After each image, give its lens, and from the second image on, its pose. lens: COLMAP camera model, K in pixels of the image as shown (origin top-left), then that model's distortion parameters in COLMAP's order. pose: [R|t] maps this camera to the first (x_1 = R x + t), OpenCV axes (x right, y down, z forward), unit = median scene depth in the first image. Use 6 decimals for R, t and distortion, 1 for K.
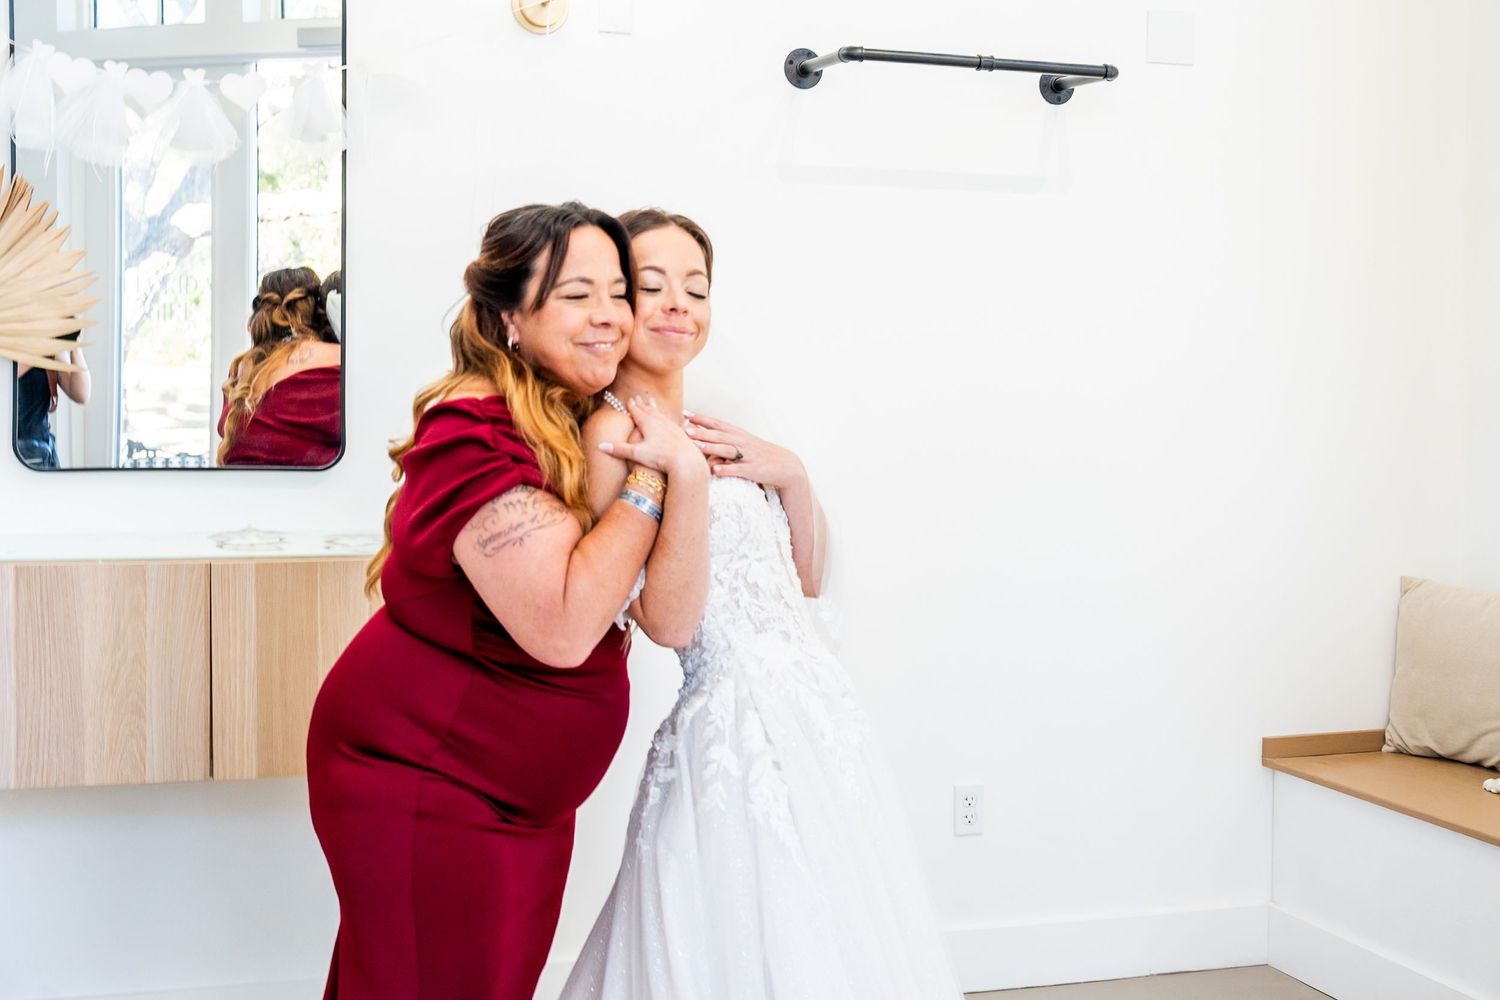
lens RADIAL K [[2111.8, 0, 742.1], [0, 2111.8, 543.5], [0, 0, 1]] dist [0.023983, 0.000000]
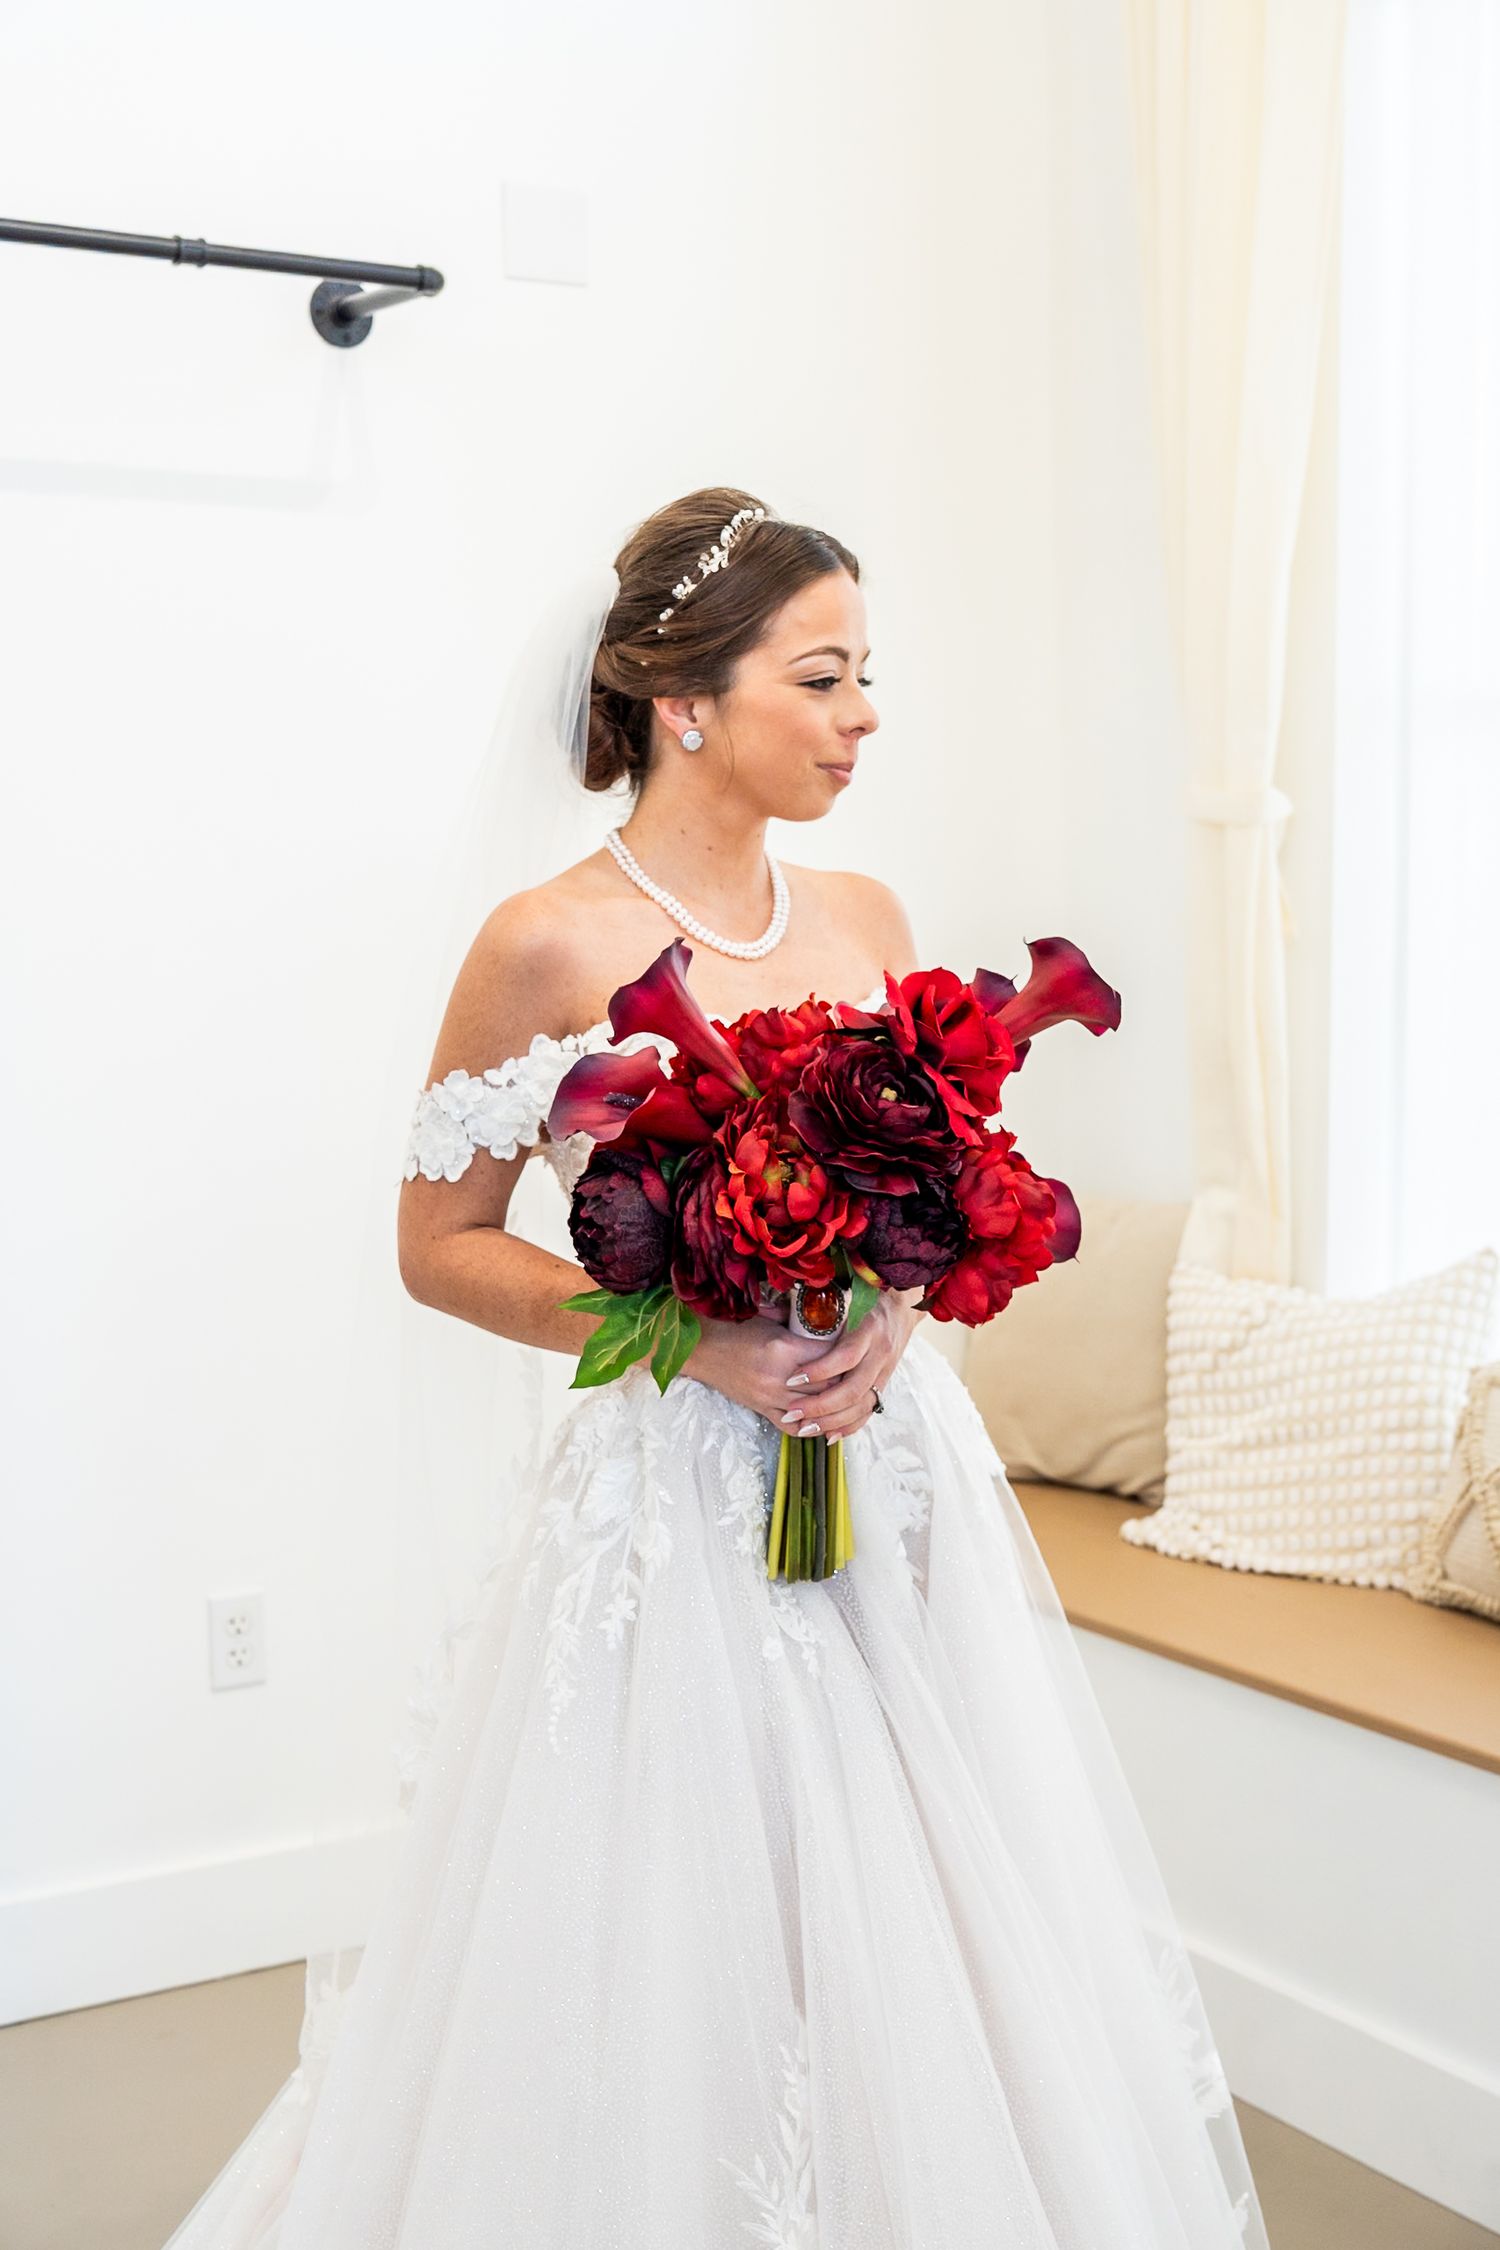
lens RADIAL K [[2963.8, 0, 769.7], [0, 2963.8, 1149.5], [0, 0, 1]] dist [-0.003914, 0.000000]
pose [[0.971676, -0.040839, 0.232763, 0.072372], [0.037462, 0.999119, 0.018912, -0.011170], [-0.233330, -0.009657, 0.972350, 0.237981]]
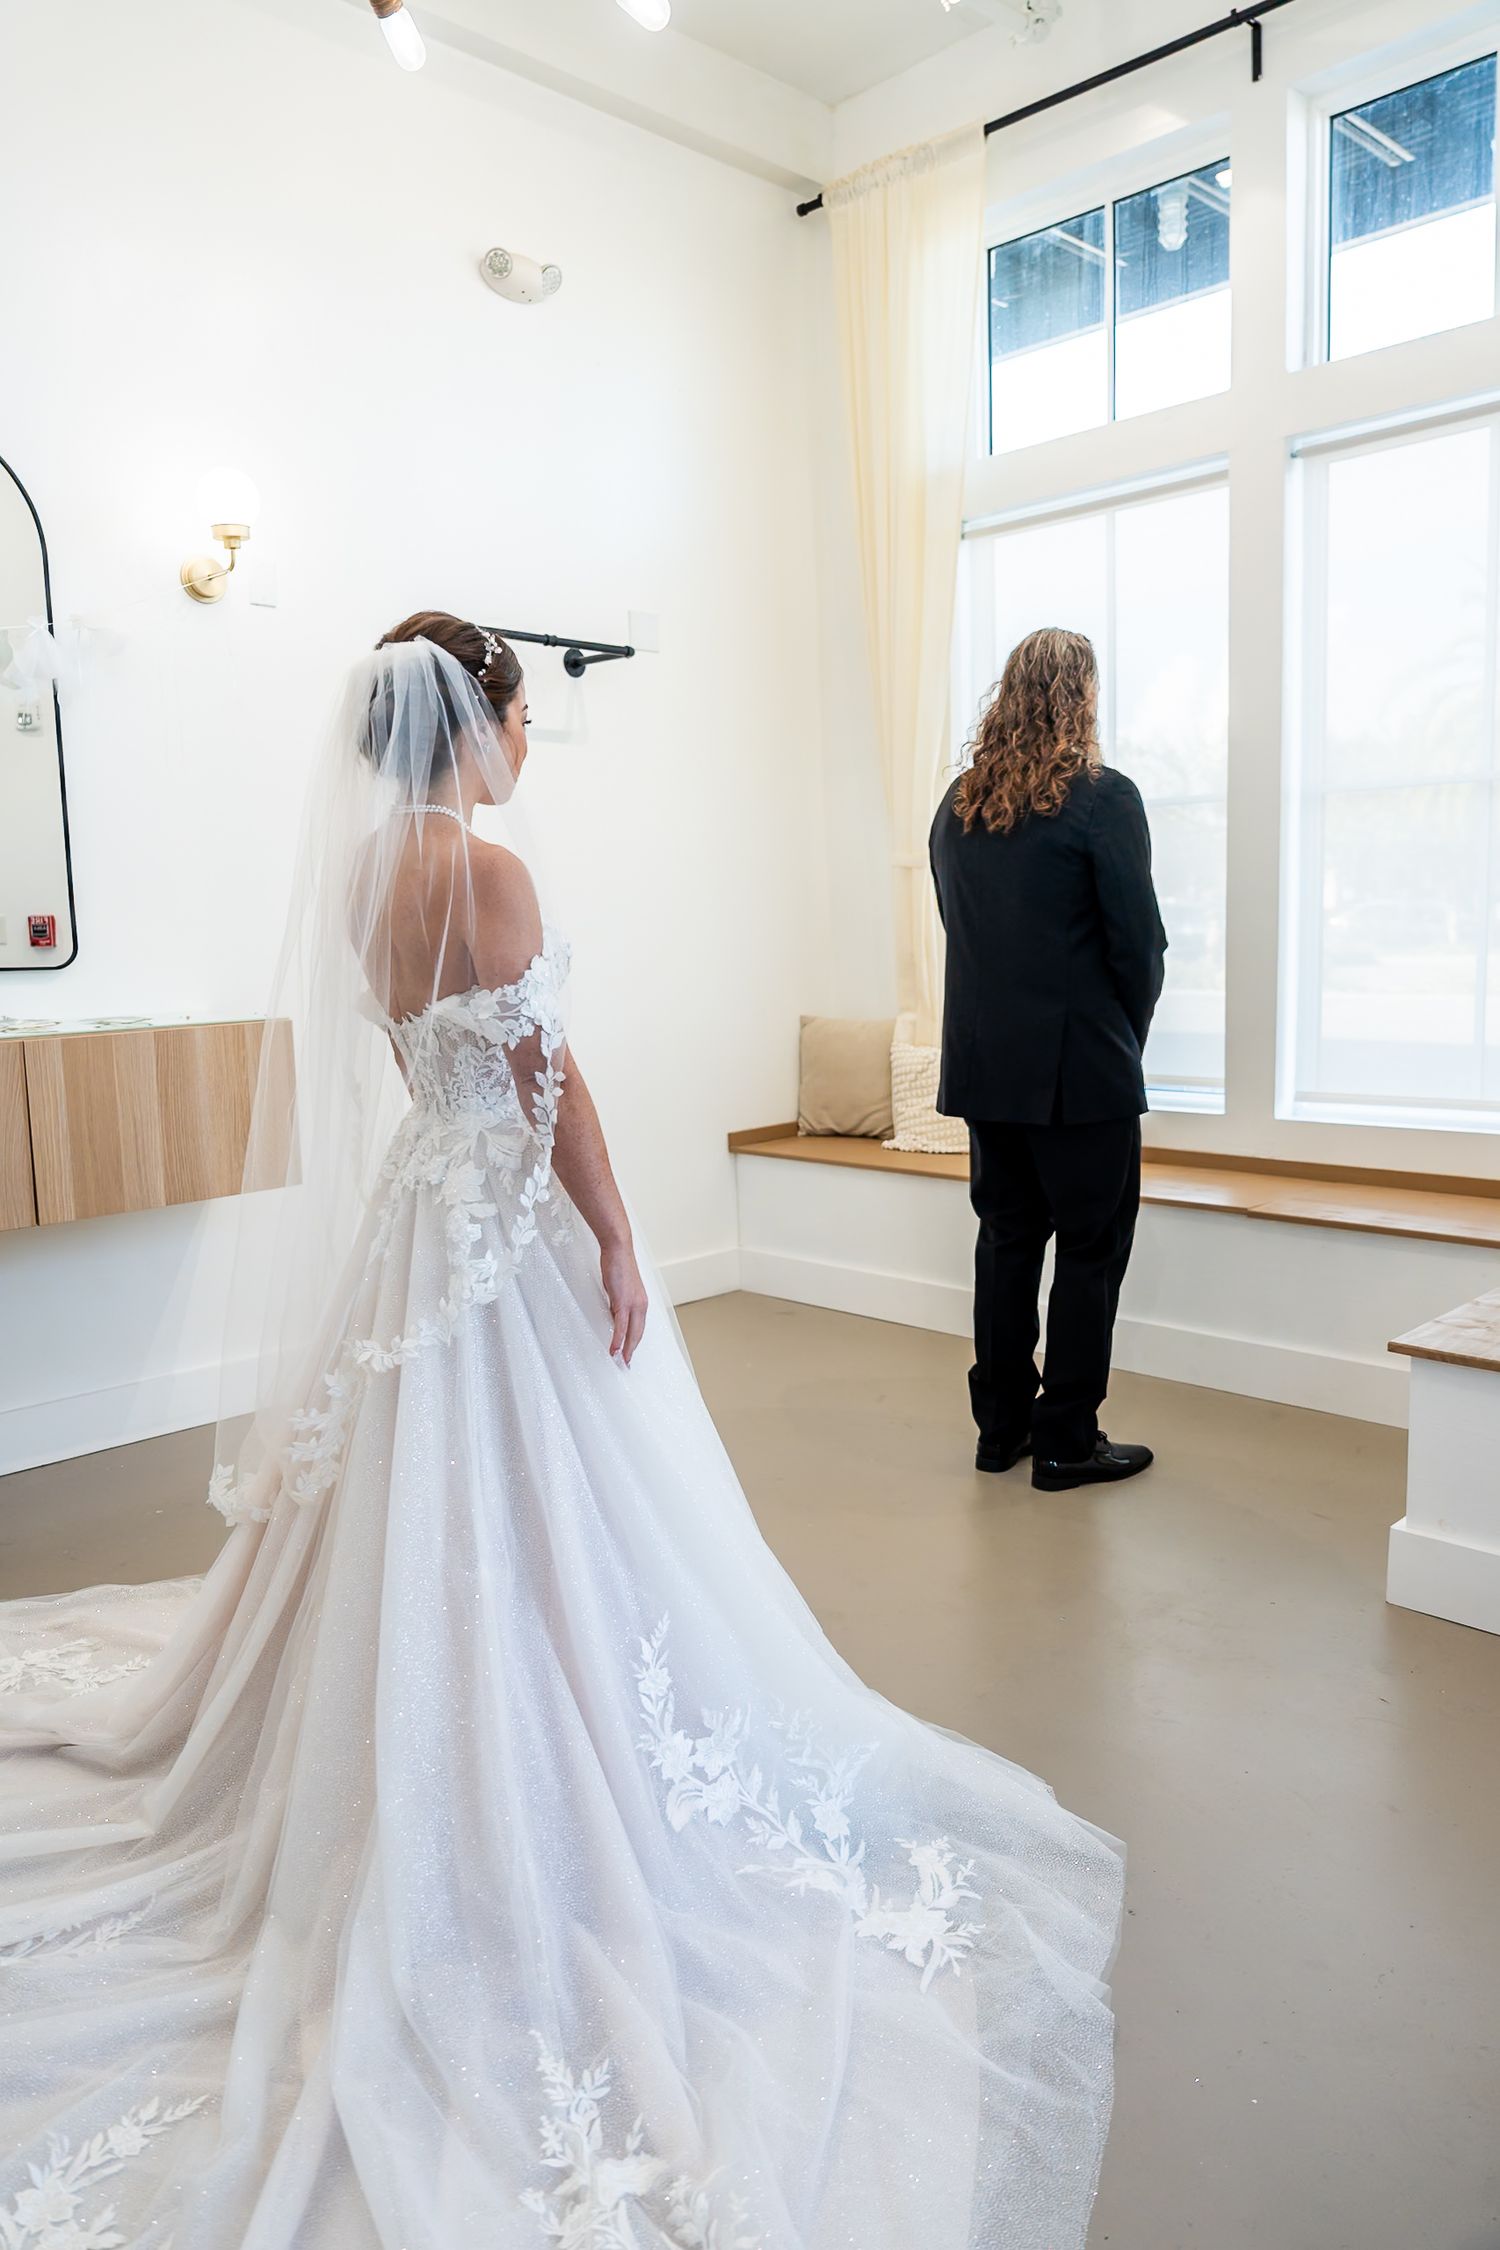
lens RADIAL K [[1561.0, 0, 728.4], [0, 1561.0, 1177.4], [0, 0, 1]] dist [-0.048560, 0.001786]
pose [[0.899471, -0.105682, 0.424009, -0.229693], [0.075772, 0.993336, 0.086844, 0.033177], [-0.430361, -0.045986, 0.901485, 0.048988]]
